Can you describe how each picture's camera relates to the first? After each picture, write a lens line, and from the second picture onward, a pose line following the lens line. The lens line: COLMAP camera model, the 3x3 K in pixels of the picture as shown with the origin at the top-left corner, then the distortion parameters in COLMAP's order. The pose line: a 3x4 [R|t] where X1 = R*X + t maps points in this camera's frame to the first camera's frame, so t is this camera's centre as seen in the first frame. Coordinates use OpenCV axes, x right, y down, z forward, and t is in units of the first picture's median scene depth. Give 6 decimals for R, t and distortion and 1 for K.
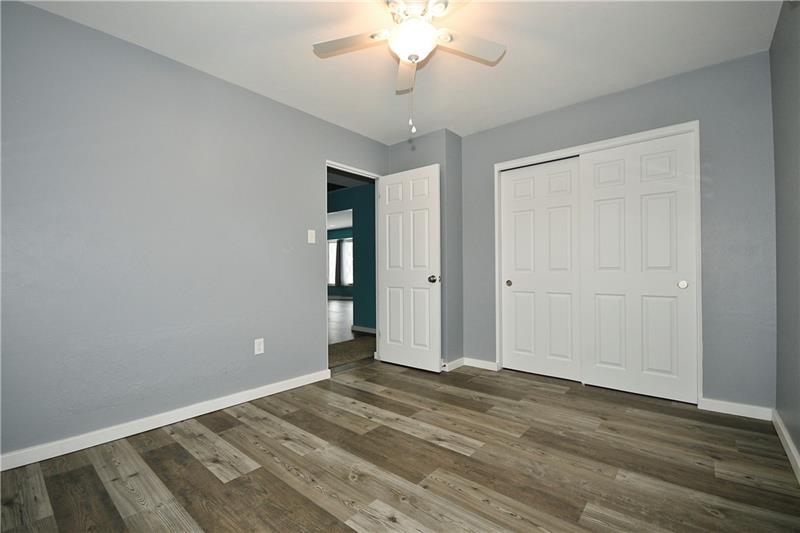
lens RADIAL K [[349.6, 0, 400.1], [0, 349.6, 268.1], [0, 0, 1]] dist [0.008723, -0.004806]
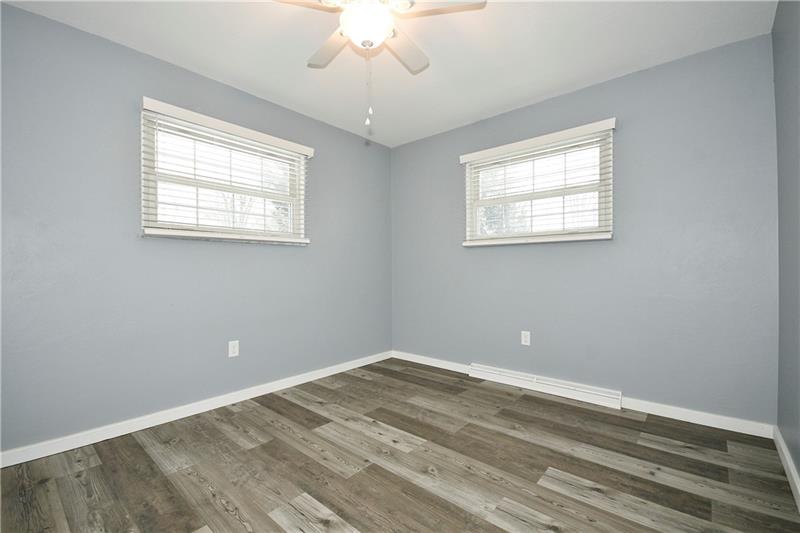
lens RADIAL K [[349.6, 0, 400.8], [0, 349.6, 267.8], [0, 0, 1]] dist [0.008723, -0.004806]
pose [[-0.999889, 0.012428, 0.008190, -0.053116], [0.012360, 0.999889, -0.008306, -0.000561], [-0.008292, -0.008204, -0.999932, 1.996634]]
